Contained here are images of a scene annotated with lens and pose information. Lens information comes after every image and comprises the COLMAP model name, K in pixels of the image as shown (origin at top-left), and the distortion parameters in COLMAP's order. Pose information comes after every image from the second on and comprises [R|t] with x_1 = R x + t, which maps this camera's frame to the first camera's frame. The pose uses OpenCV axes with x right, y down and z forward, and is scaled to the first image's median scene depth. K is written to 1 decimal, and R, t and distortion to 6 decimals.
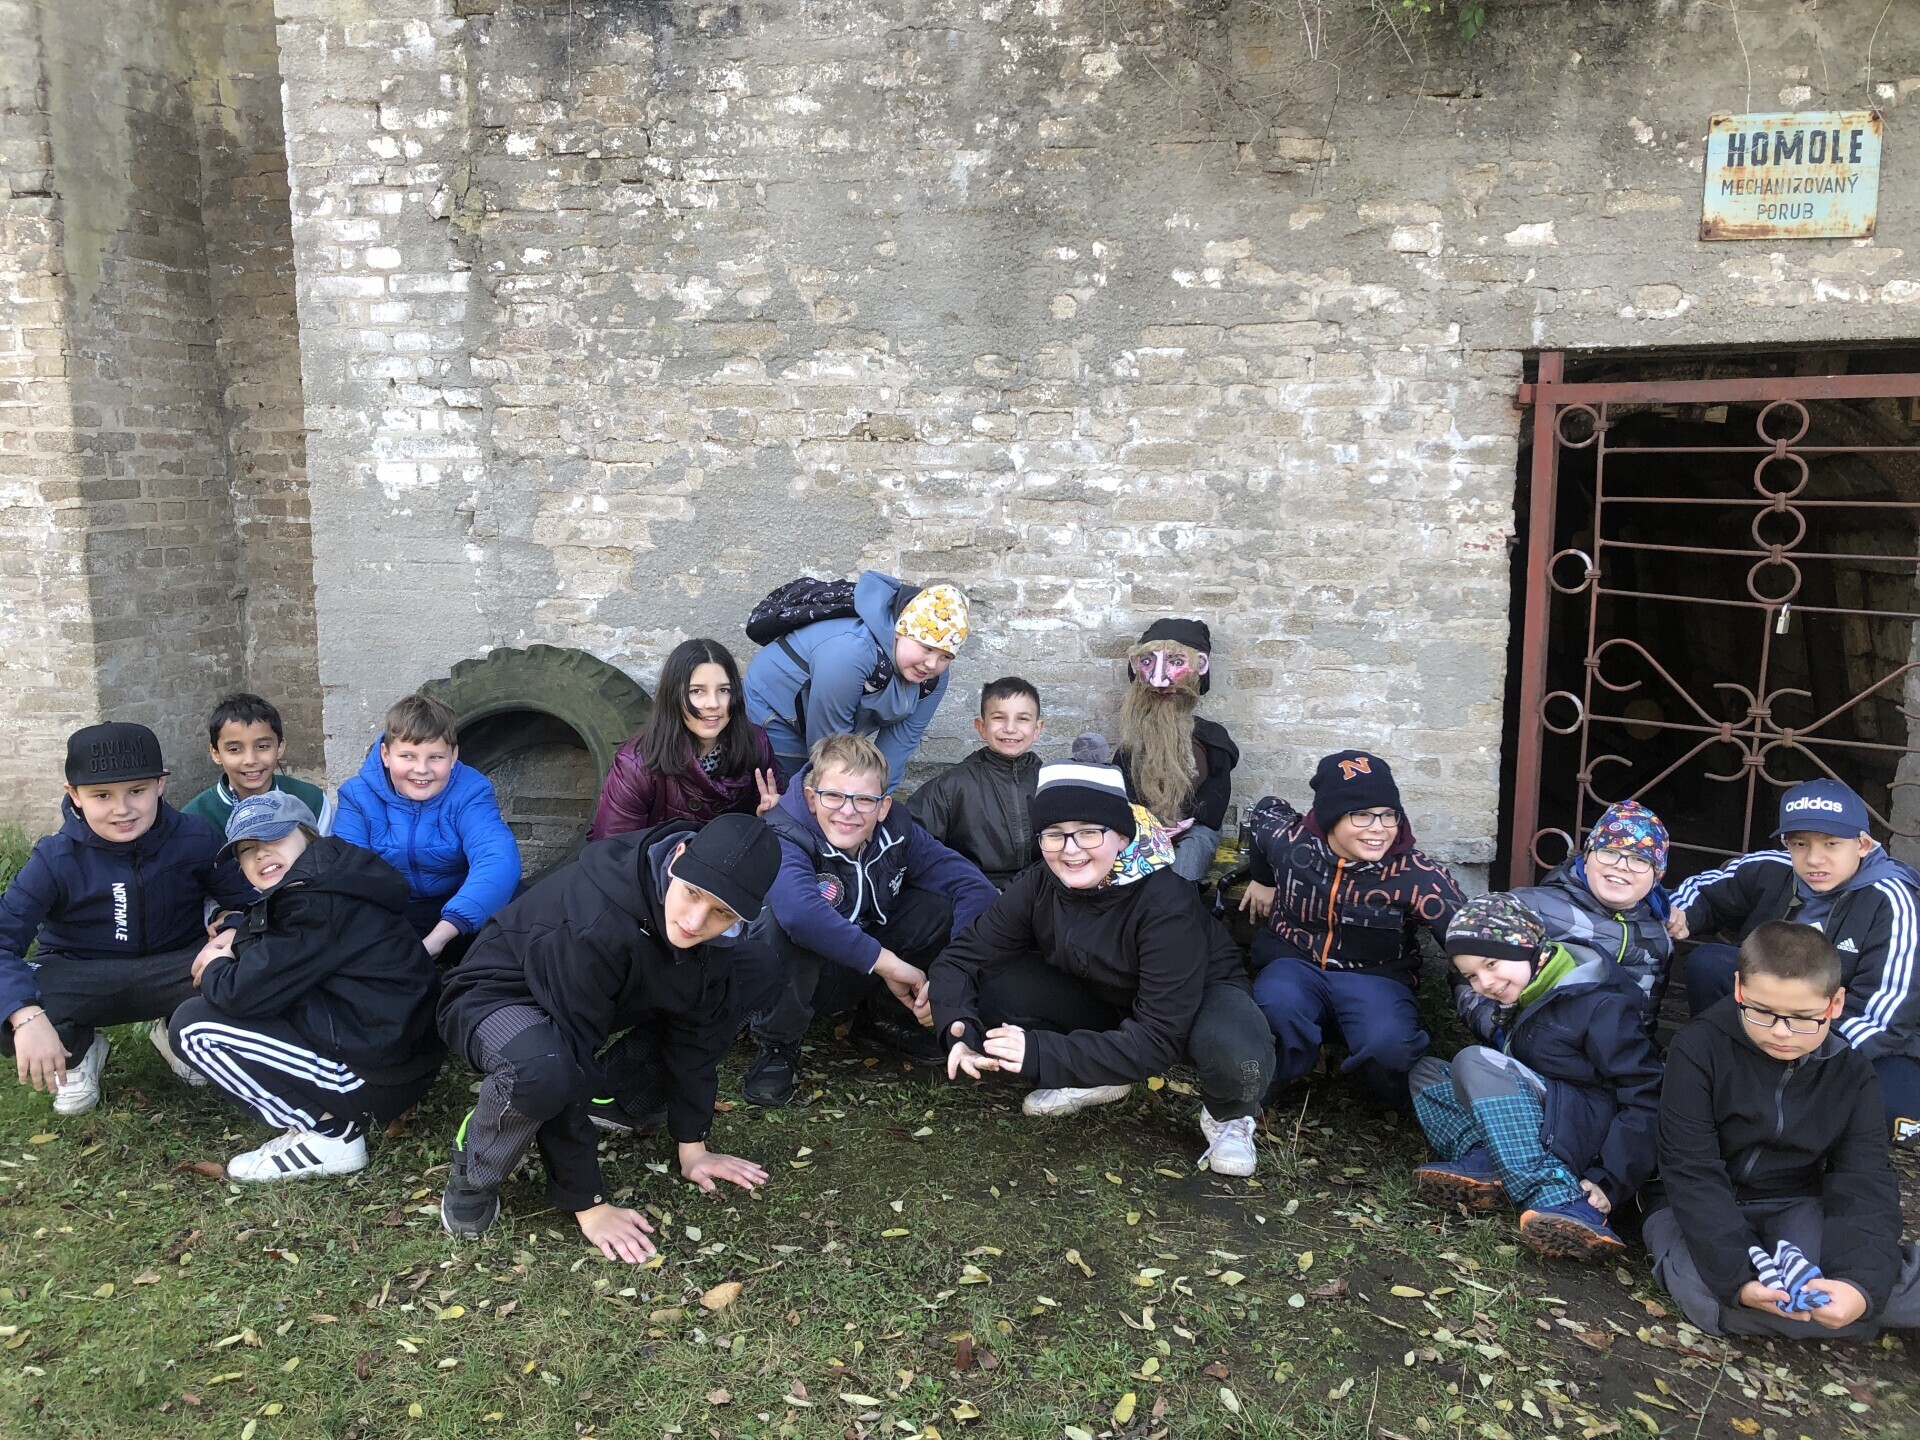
lens RADIAL K [[1568.2, 0, 961.1], [0, 1568.2, 719.0], [0, 0, 1]] dist [-0.002962, -0.000134]
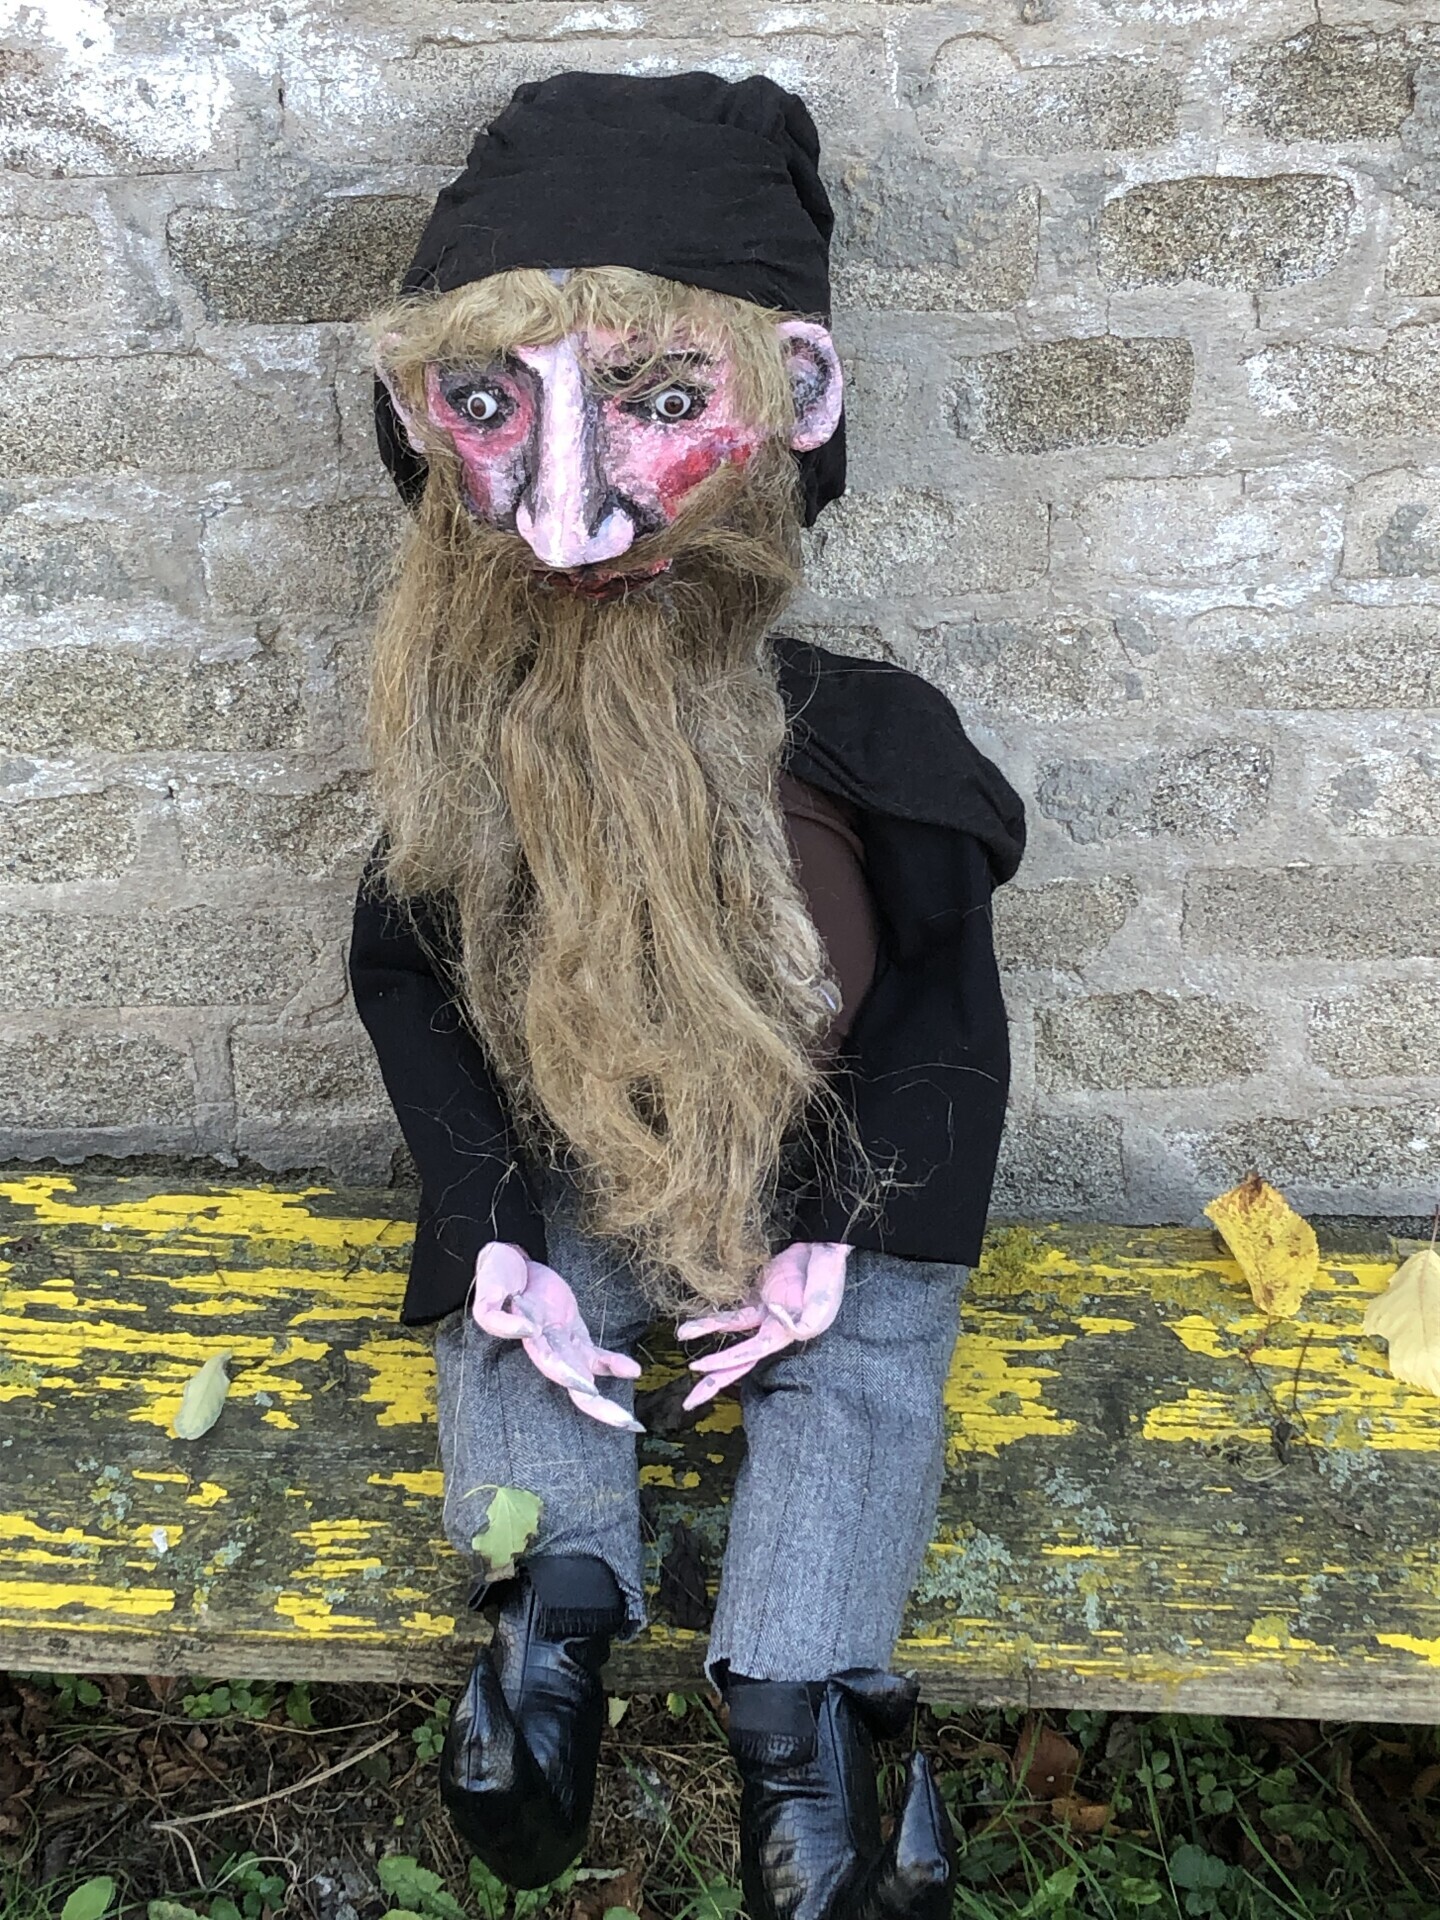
lens RADIAL K [[3253.9, 0, 716.9], [0, 3253.9, 959.8], [0, 0, 1]] dist [0.228646, 0.000000]
pose [[0.978364, -0.138918, 0.153312, 0.080667], [0.099072, 0.965133, 0.242286, -0.061623], [-0.181625, -0.221855, 0.958015, 0.645203]]
